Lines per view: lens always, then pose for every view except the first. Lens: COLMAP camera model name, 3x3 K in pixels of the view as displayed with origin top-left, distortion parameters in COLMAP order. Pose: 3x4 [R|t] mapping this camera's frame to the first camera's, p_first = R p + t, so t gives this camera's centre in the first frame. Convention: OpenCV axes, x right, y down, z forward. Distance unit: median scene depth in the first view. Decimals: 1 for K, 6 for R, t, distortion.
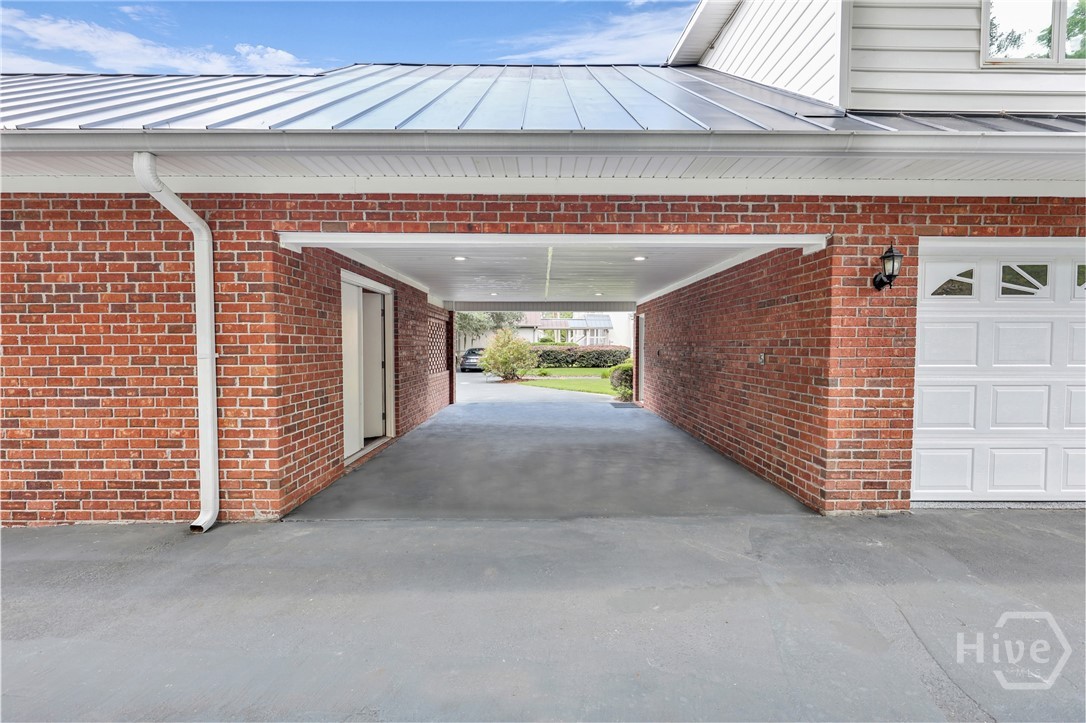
lens RADIAL K [[479.0, 0, 542.4], [0, 479.0, 357.6], [0, 0, 1]] dist [0.001650, 0.000370]
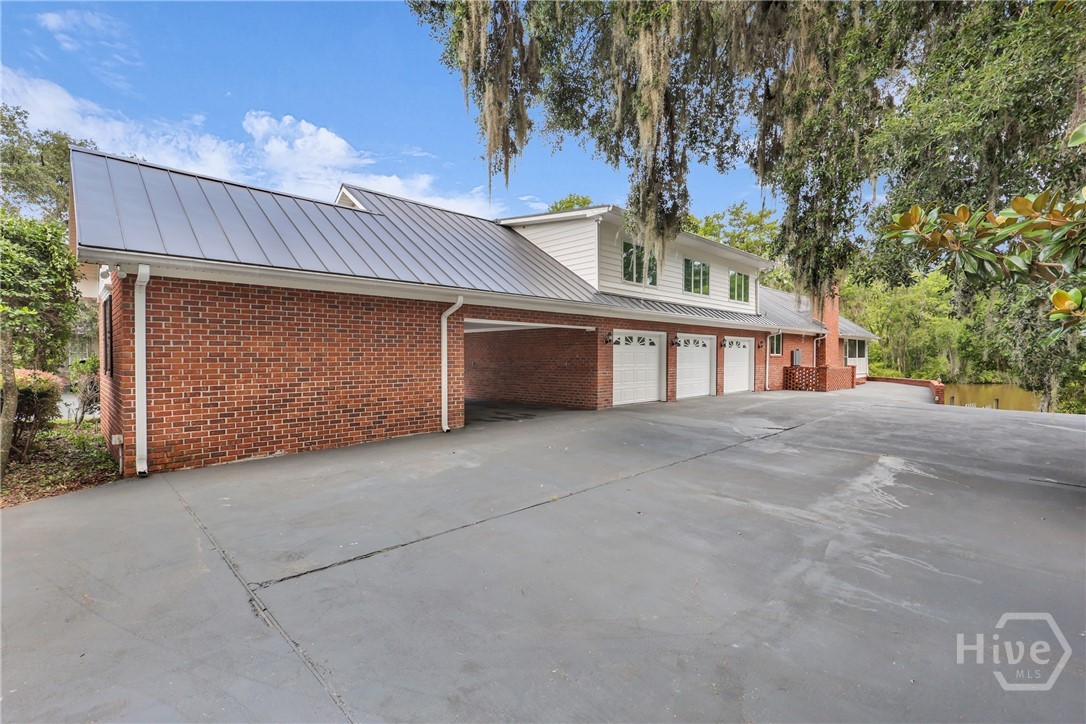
lens RADIAL K [[479.0, 0, 544.9], [0, 479.0, 363.9], [0, 0, 1]] dist [0.001650, 0.000370]
pose [[0.719918, -0.011411, 0.693965, -2.061290], [0.021057, 0.999764, -0.005406, 0.016720], [-0.693740, 0.018505, 0.719988, -1.204753]]
